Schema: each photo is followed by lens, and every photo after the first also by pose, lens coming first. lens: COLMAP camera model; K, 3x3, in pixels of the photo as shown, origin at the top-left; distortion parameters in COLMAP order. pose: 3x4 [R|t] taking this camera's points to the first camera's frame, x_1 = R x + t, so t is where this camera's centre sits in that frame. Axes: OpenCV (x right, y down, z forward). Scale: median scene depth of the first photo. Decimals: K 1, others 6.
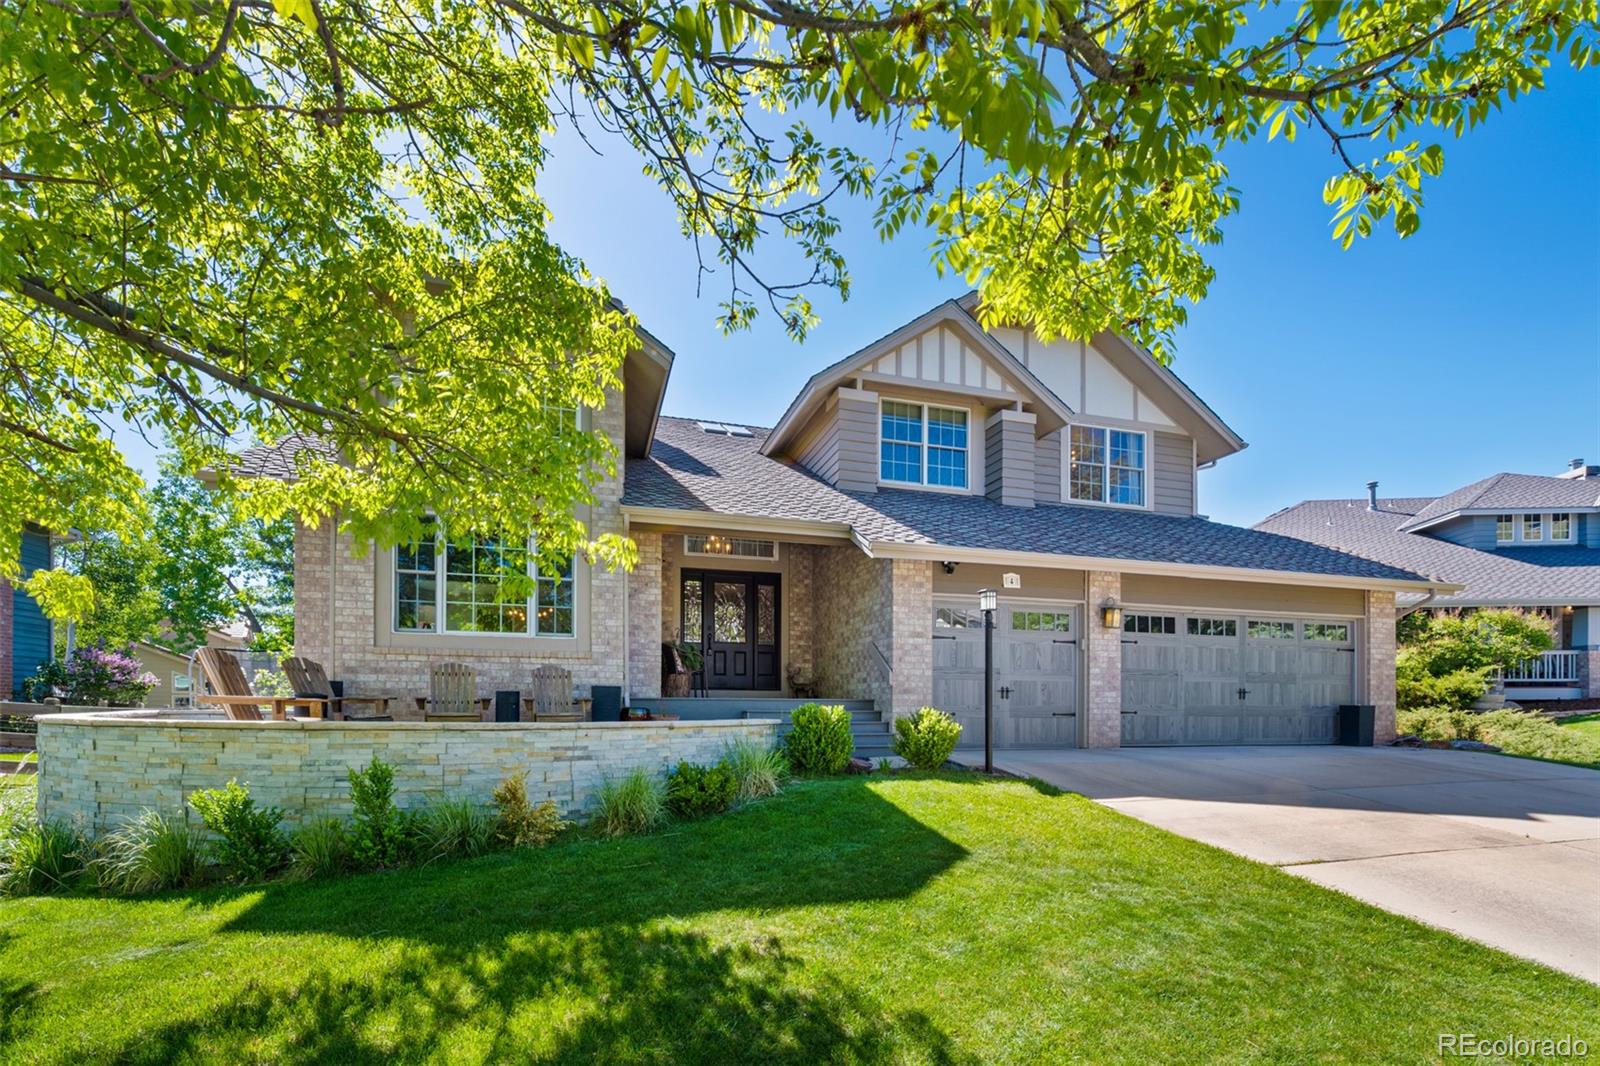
lens RADIAL K [[654.1, 0, 800.0], [0, 654.1, 533.0], [0, 0, 1]] dist [0.000504, -0.000010]
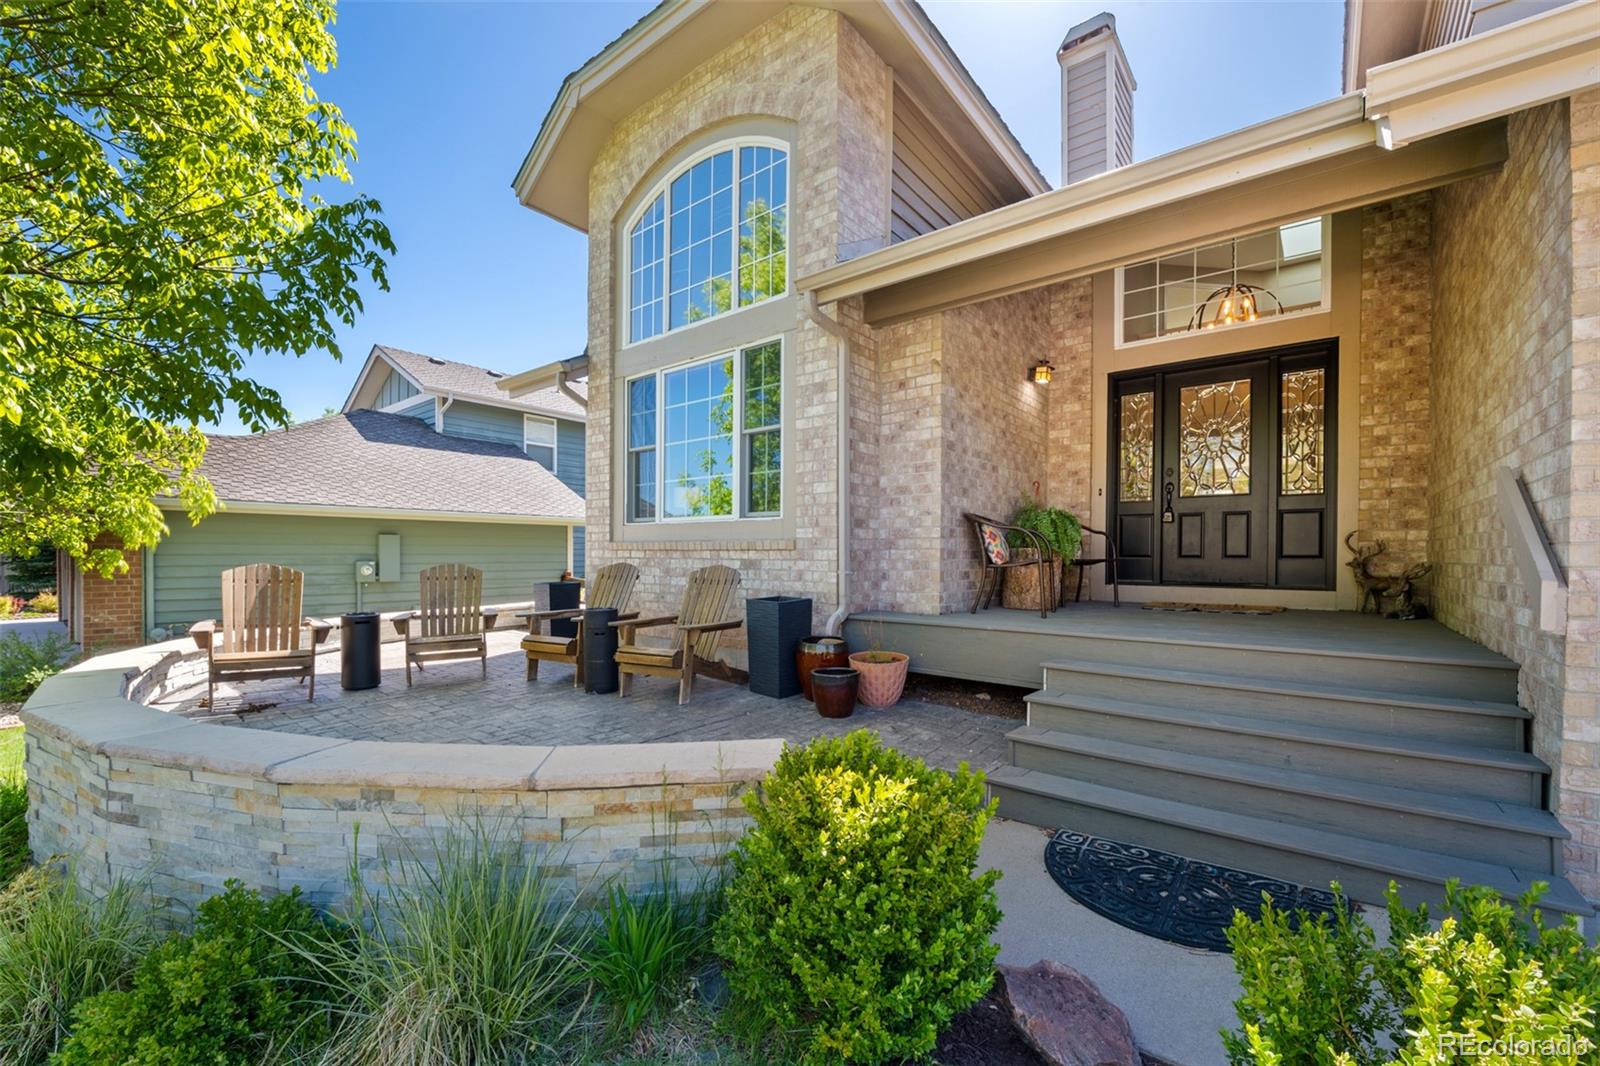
lens RADIAL K [[625.7, 0, 802.4], [0, 625.7, 525.4], [0, 0, 1]] dist [0.001763, -0.000124]
pose [[0.572262, -0.034173, -0.819358, 0.117223], [0.200185, 0.974727, 0.099161, 0.077915], [0.795262, -0.220769, 0.564640, 0.462409]]
